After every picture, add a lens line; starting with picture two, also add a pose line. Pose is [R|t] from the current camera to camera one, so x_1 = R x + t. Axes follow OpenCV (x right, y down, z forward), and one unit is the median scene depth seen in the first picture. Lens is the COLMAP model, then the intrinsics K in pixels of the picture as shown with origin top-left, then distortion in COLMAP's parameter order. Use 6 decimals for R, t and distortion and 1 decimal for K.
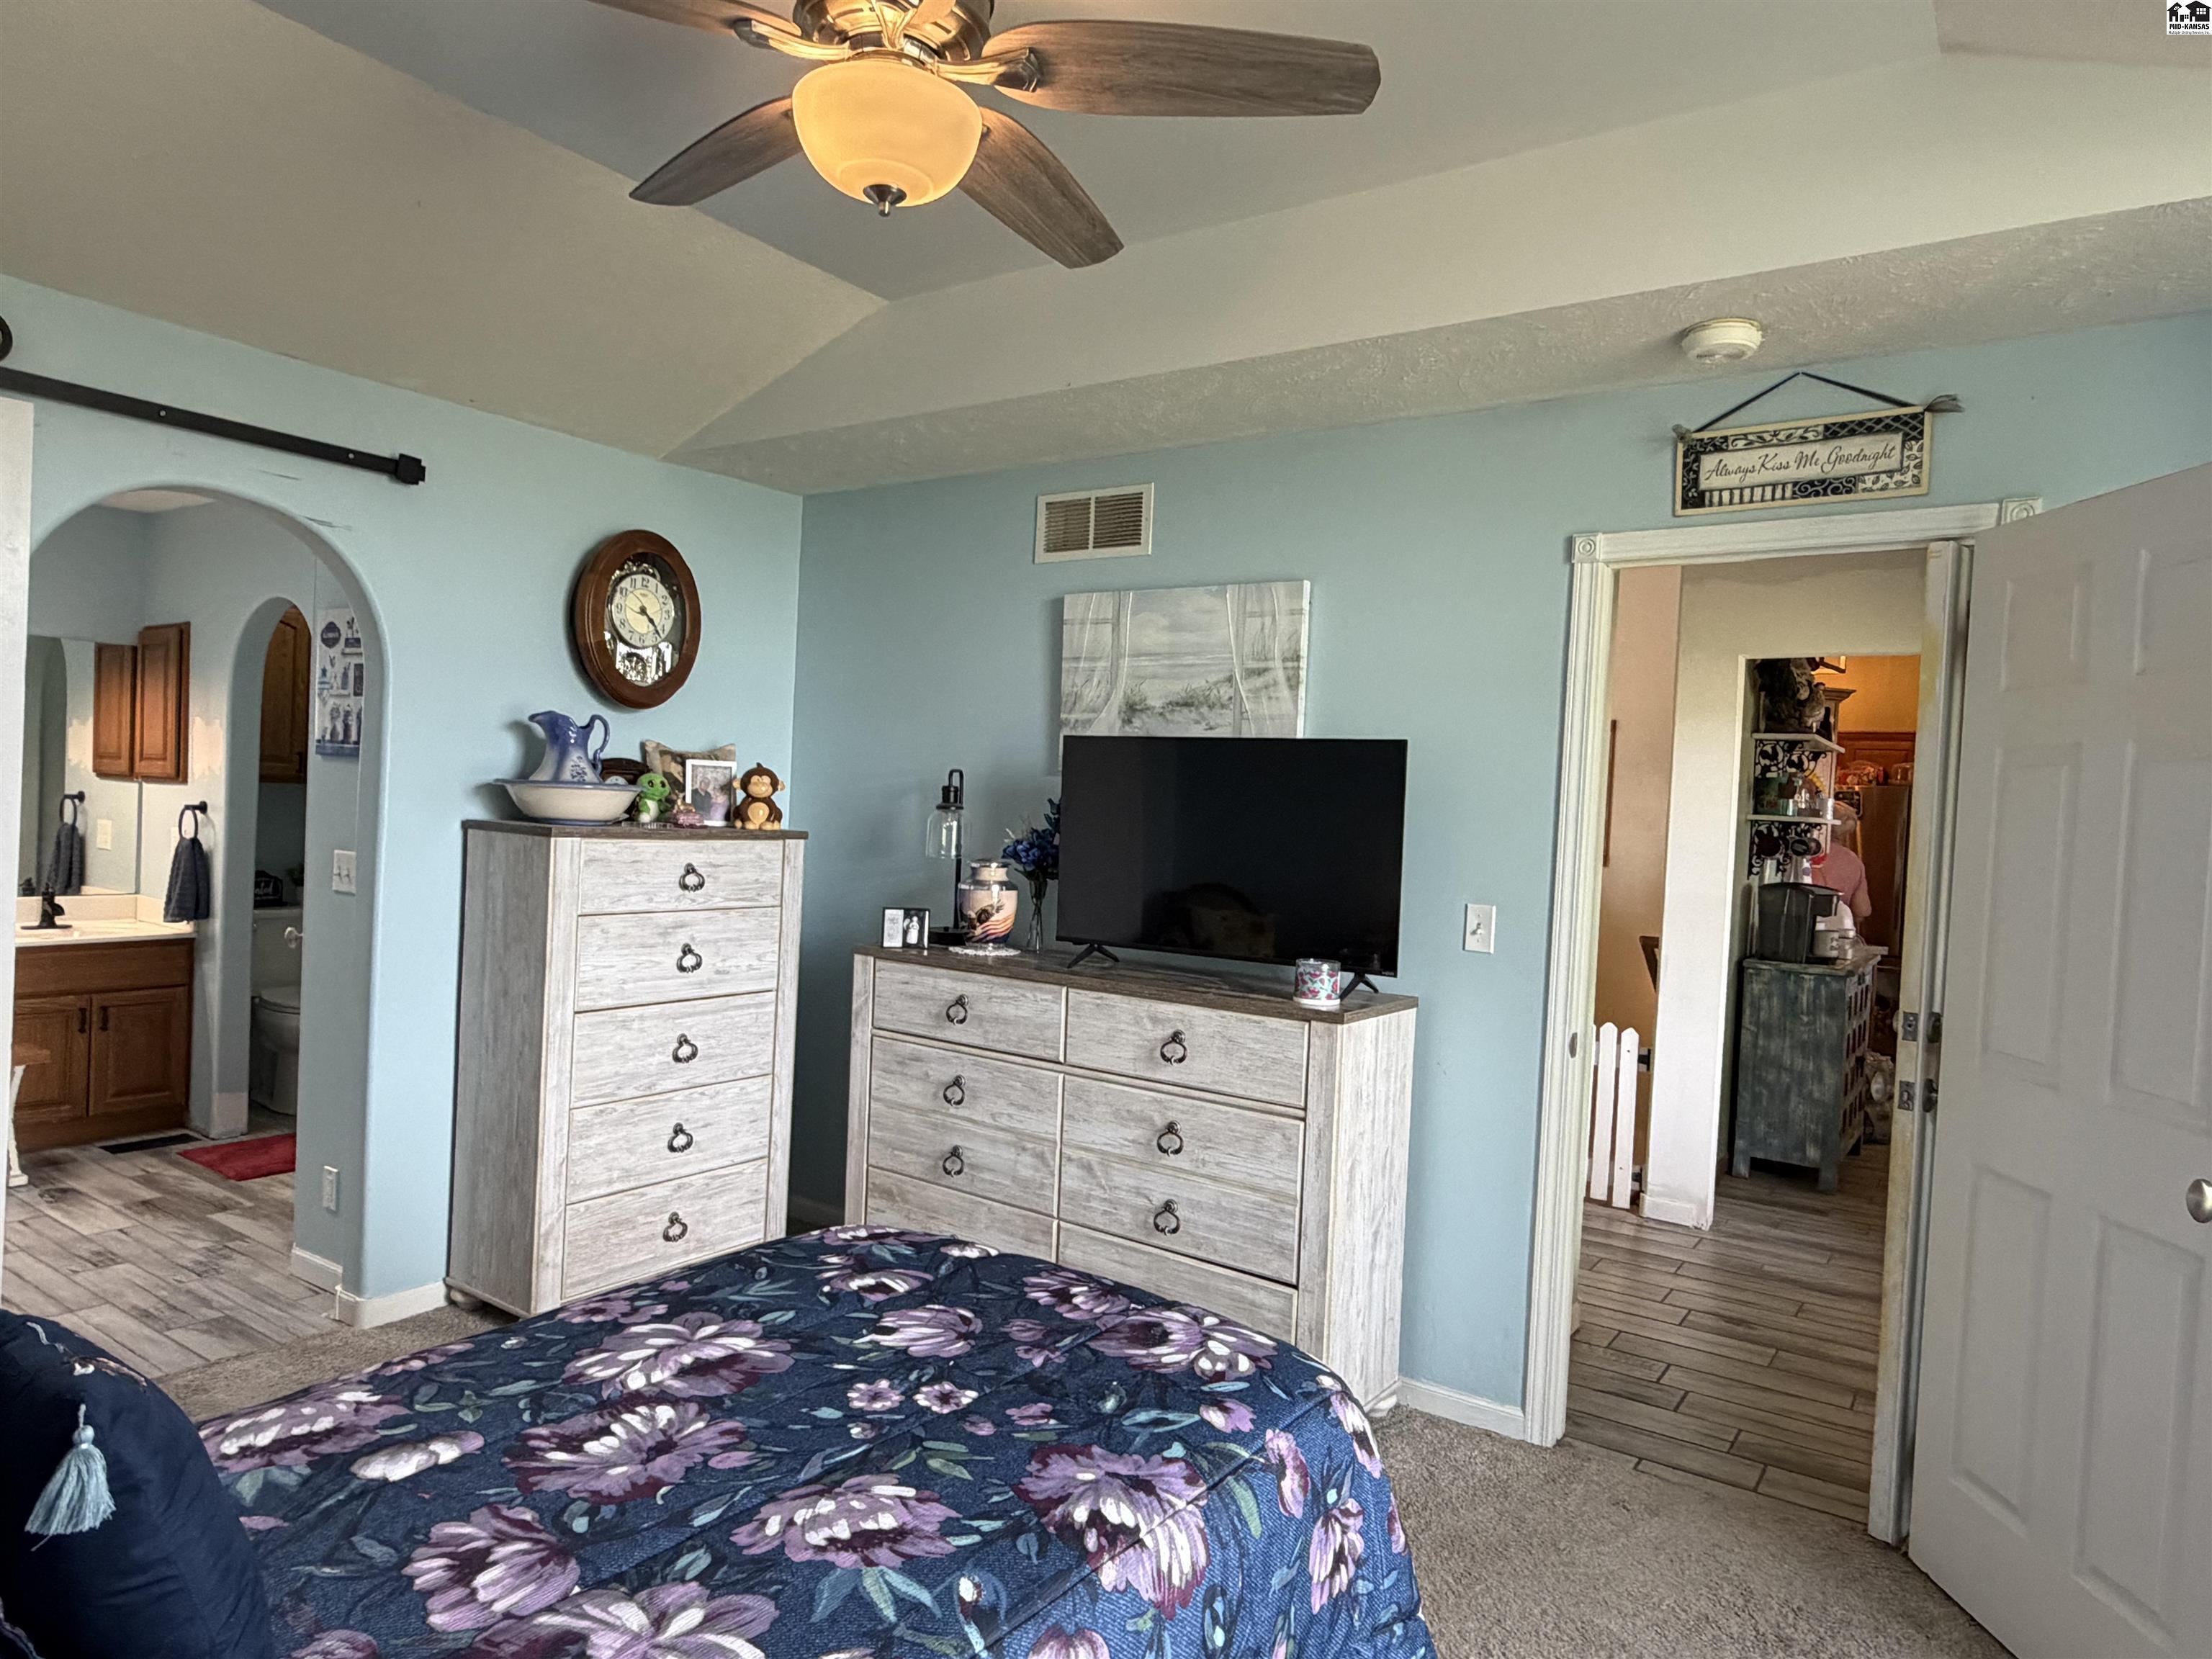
lens RADIAL K [[1375.9, 0, 1098.8], [0, 1375.9, 829.8], [0, 0, 1]] dist [0.002525, -0.000902]
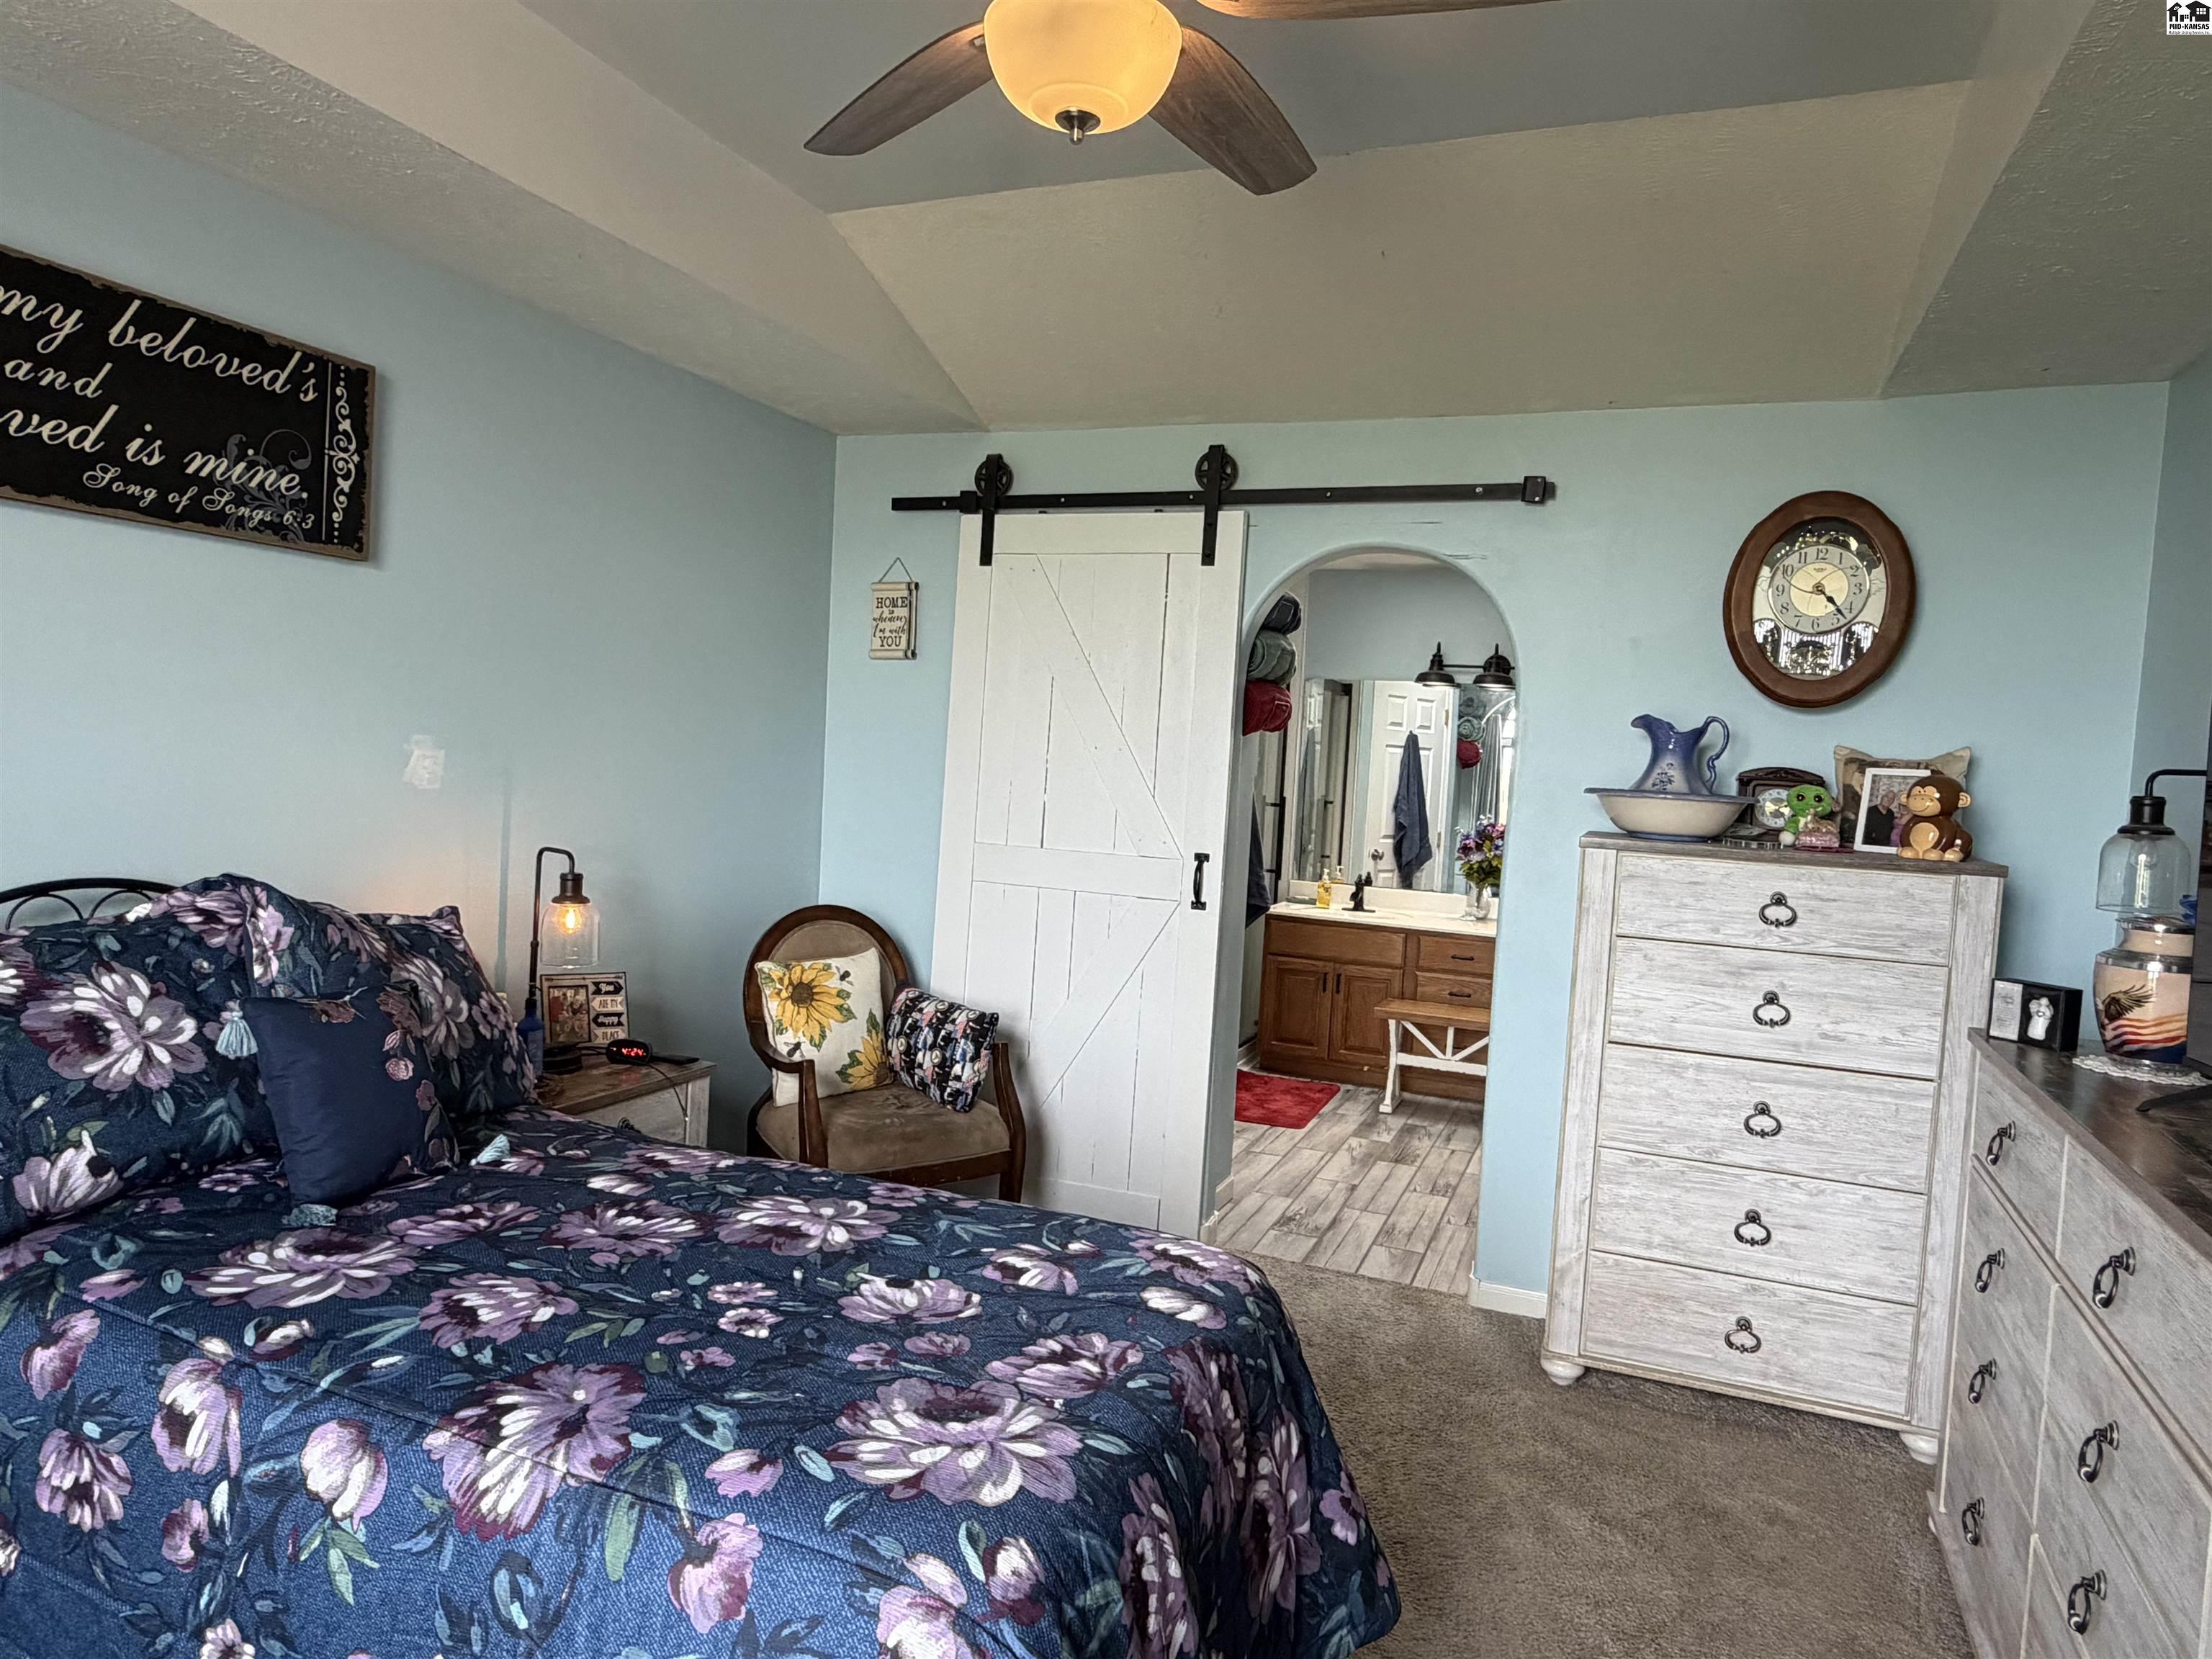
lens RADIAL K [[1367.5, 0, 1093.1], [0, 1367.5, 834.4], [0, 0, 1]] dist [0.004593, -0.001437]
pose [[0.218663, 0.018301, -0.975629, 0.416369], [-0.063354, 0.997981, 0.004521, 0.012767], [0.973742, 0.060821, 0.219381, 0.447632]]
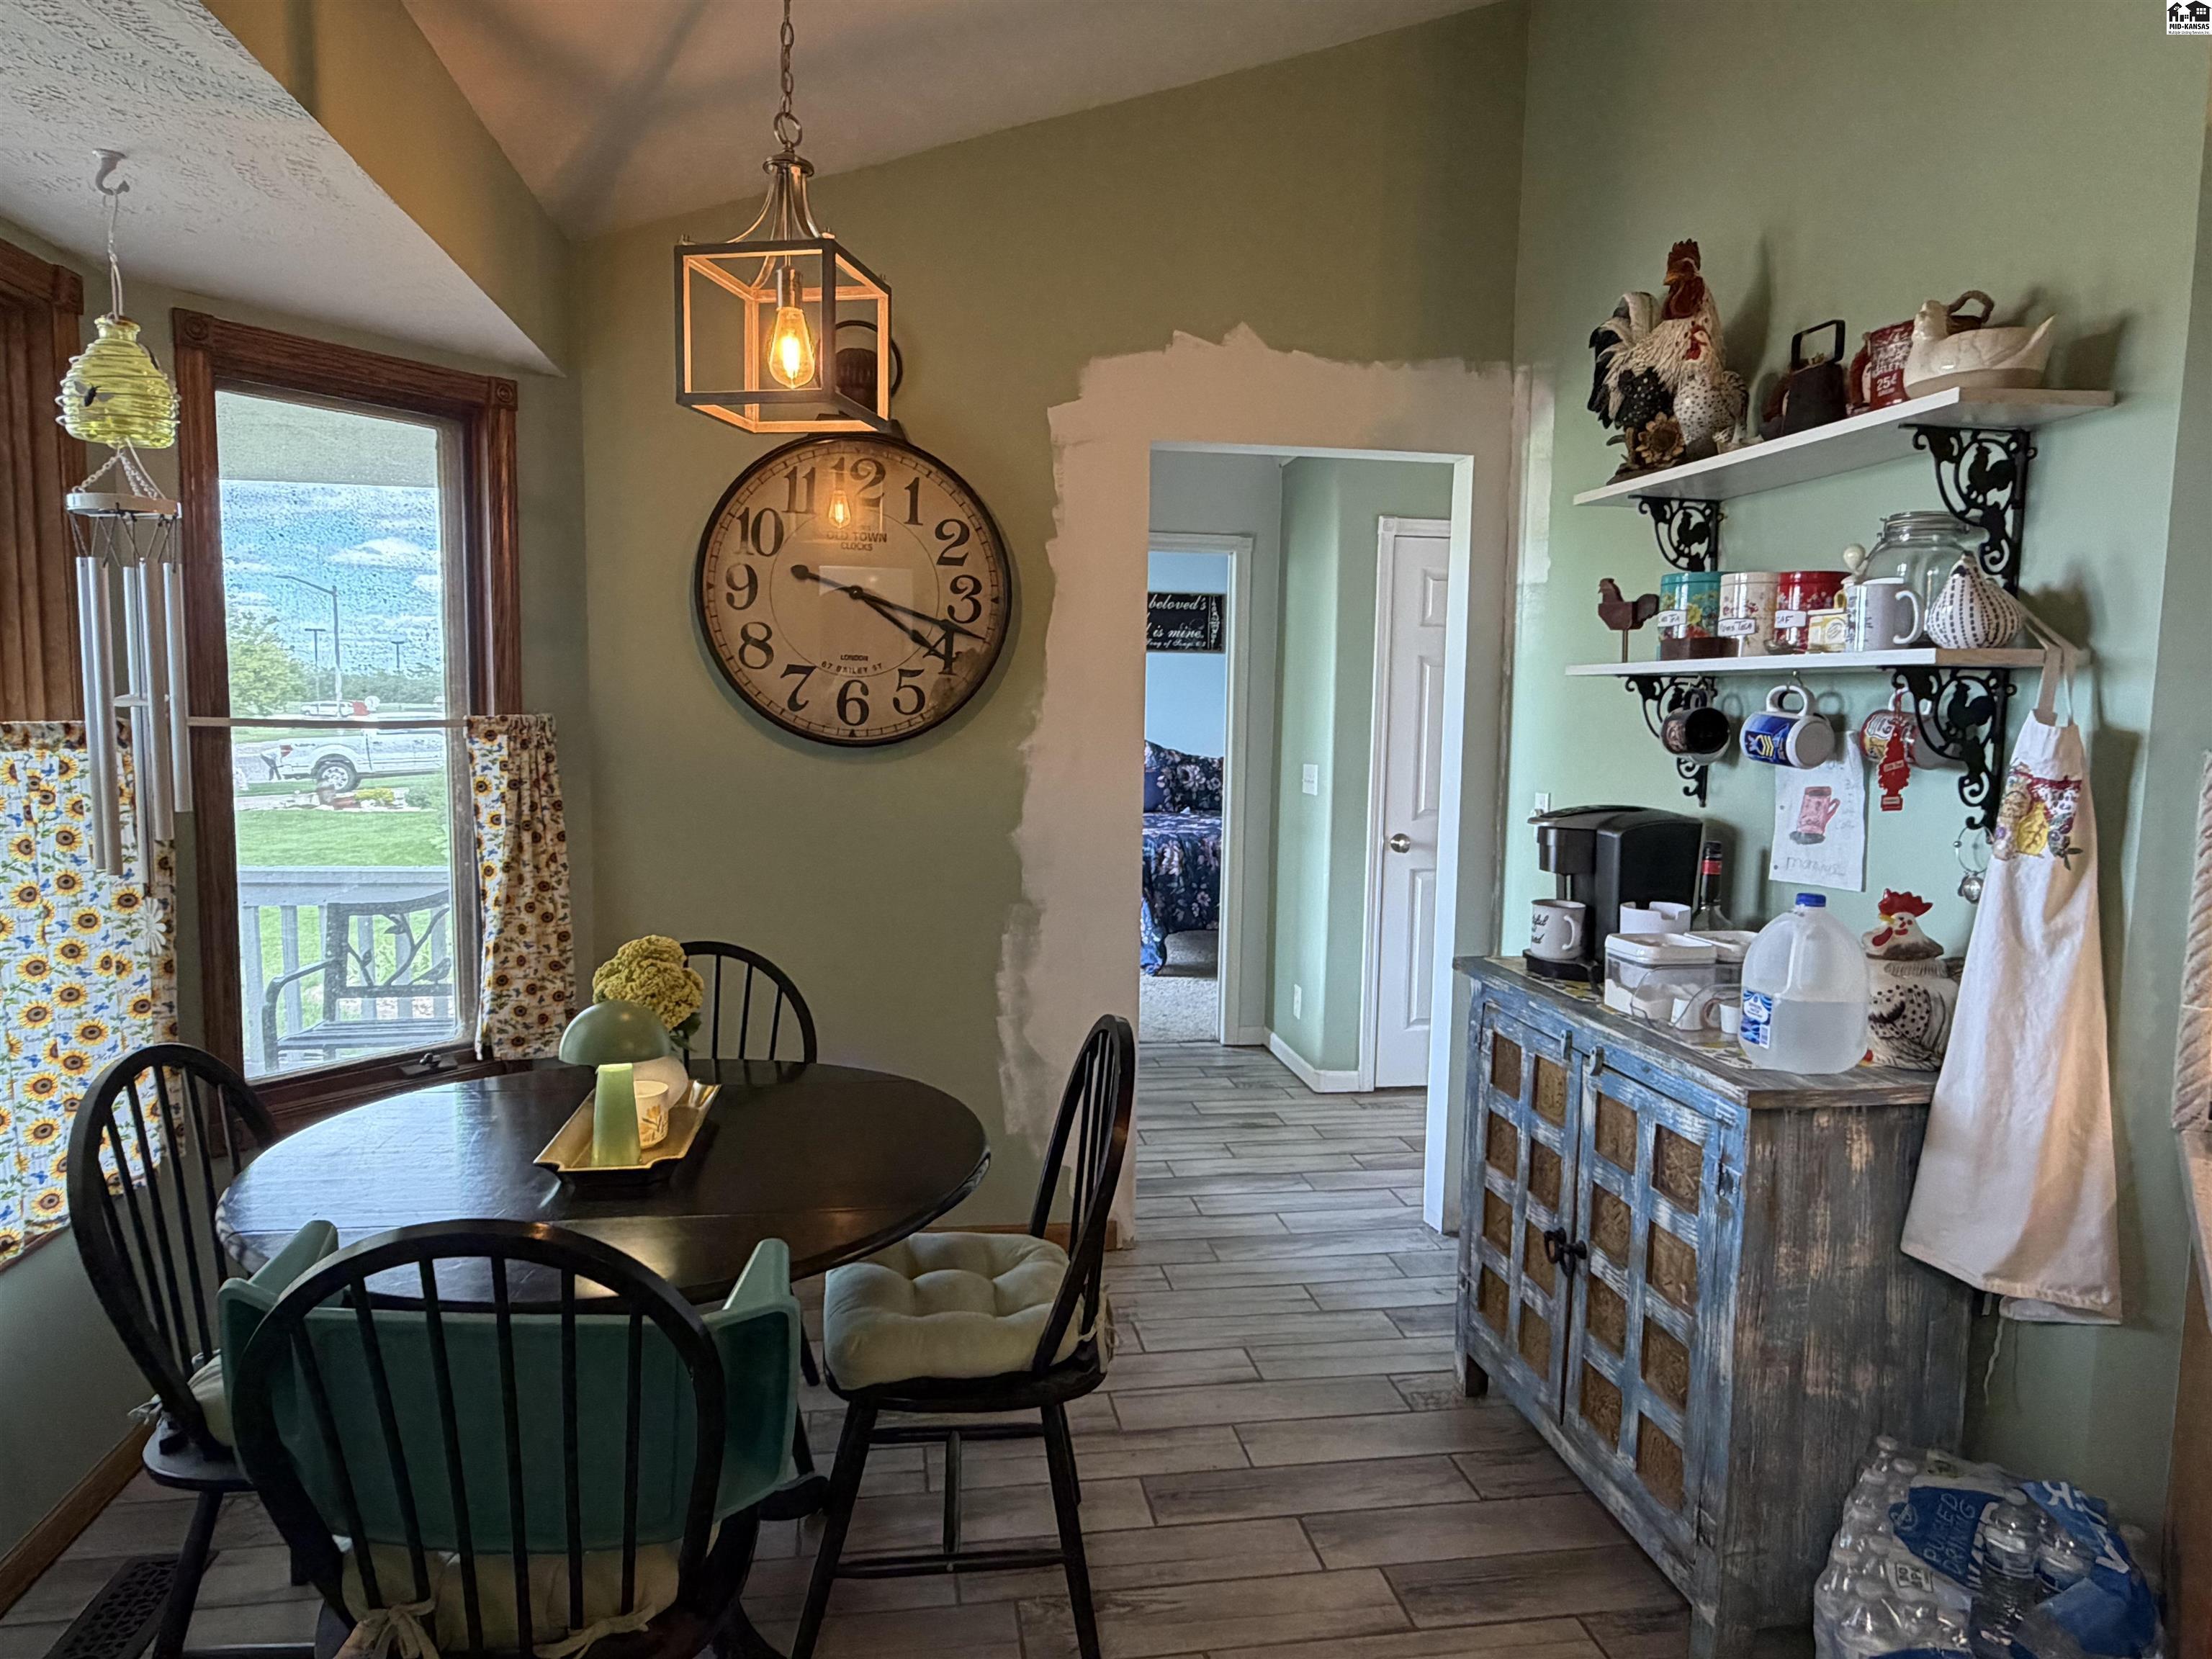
lens RADIAL K [[1367.4, 0, 1097.0], [0, 1367.4, 830.3], [0, 0, 1]] dist [-0.001364, 0.002522]
pose [[-0.714656, 0.010051, -0.699404, 1.526783], [-0.064145, 0.994742, 0.079839, 0.027951], [0.696528, 0.101921, -0.710254, 1.900399]]
